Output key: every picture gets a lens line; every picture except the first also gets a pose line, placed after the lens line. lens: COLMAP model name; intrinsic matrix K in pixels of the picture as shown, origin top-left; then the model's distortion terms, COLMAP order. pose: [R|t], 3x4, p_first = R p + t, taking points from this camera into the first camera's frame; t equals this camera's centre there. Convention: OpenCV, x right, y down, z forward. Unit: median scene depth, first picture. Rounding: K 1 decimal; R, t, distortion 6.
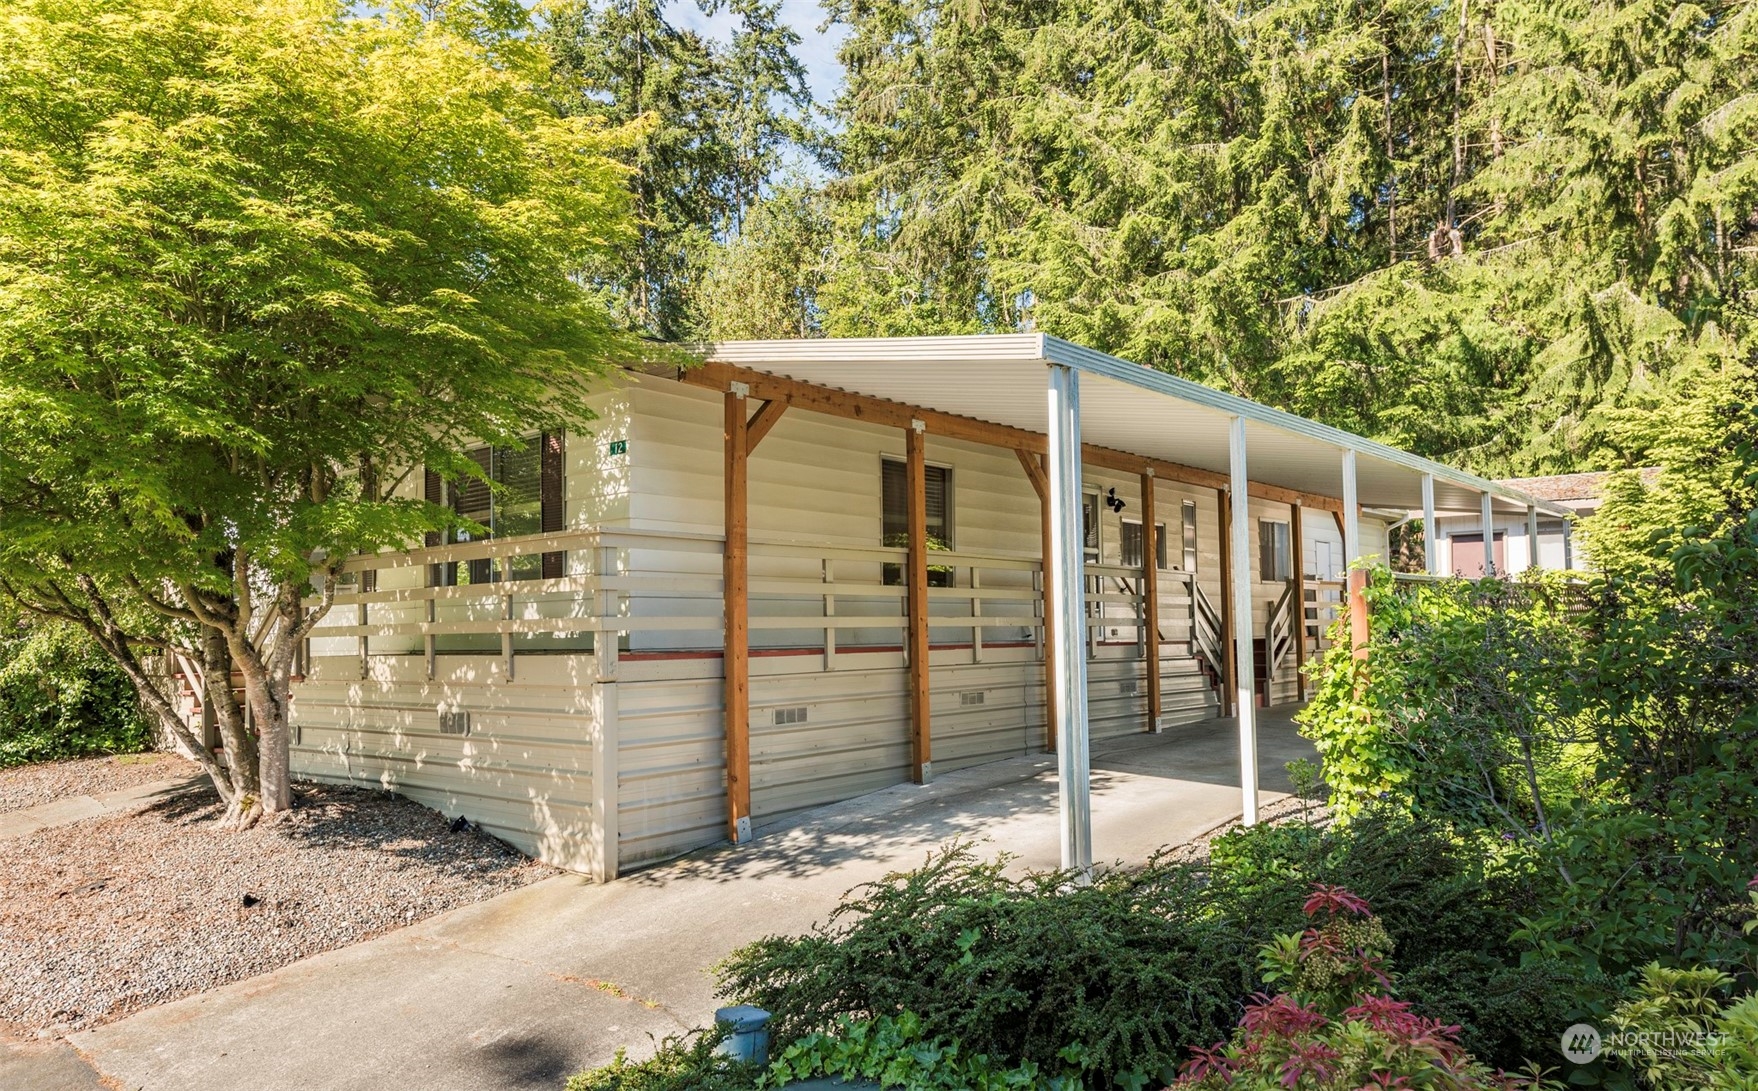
lens RADIAL K [[1192.9, 0, 834.5], [0, 1192.9, 547.9], [0, 0, 1]] dist [-0.003741, 0.029209]
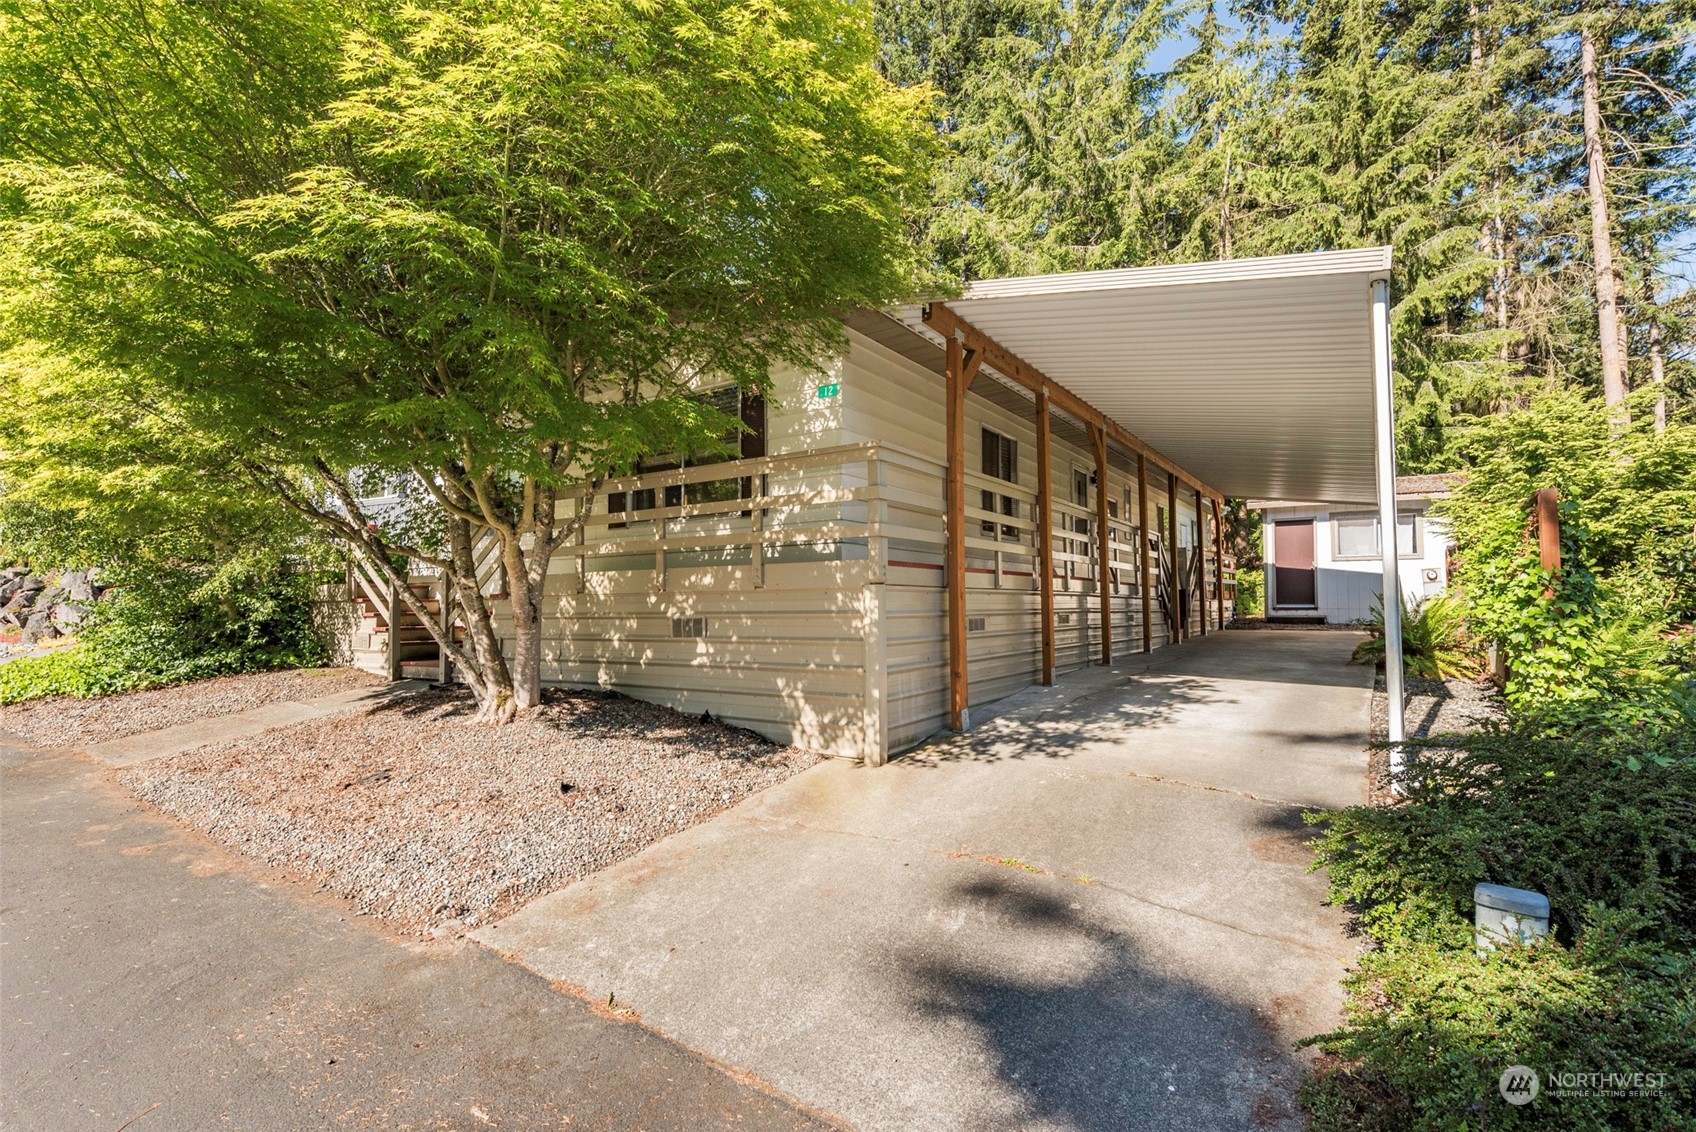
lens RADIAL K [[828.6, 0, 847.7], [0, 828.6, 544.4], [0, 0, 1]] dist [0.022327, -0.000137]
pose [[0.991037, 0.017876, 0.132385, -0.285500], [-0.017655, 0.999840, -0.002844, 0.071446], [-0.132415, 0.000481, 0.991194, 0.219156]]
